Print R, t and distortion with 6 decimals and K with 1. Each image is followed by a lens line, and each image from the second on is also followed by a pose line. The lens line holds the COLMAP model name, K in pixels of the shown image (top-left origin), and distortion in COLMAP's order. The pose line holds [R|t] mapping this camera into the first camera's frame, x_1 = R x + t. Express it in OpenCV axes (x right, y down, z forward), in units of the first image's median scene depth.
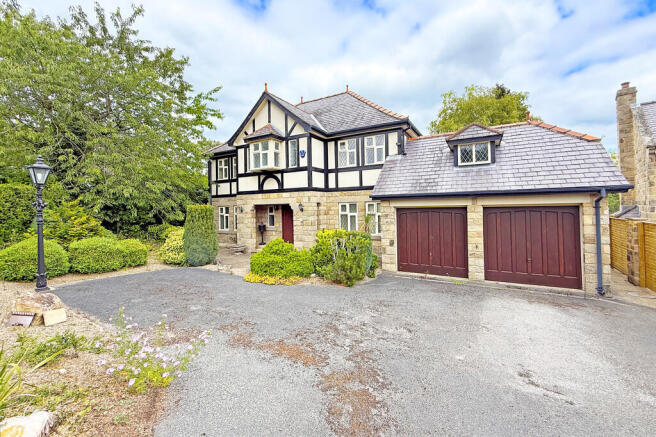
lens RADIAL K [[273.0, 0, 328.6], [0, 273.0, 207.7], [0, 0, 1]] dist [0.015402, 0.000043]
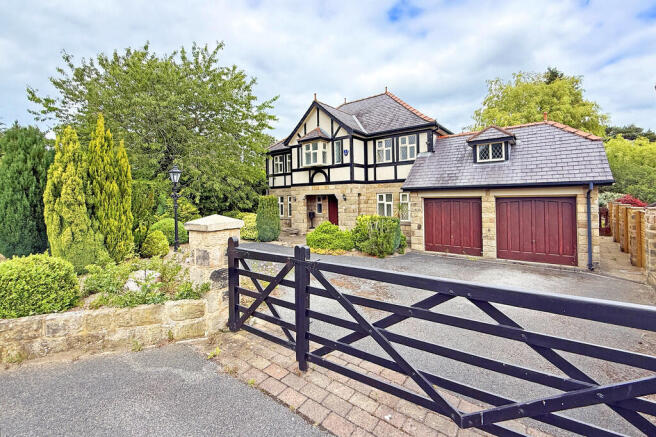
lens RADIAL K [[277.5, 0, 336.1], [0, 277.5, 199.6], [0, 0, 1]] dist [0.015318, 0.000007]
pose [[0.991507, 0.002082, -0.130038, 0.021324], [-0.000736, 0.999946, 0.010399, -0.003786], [0.130052, -0.010215, 0.991454, -0.214734]]
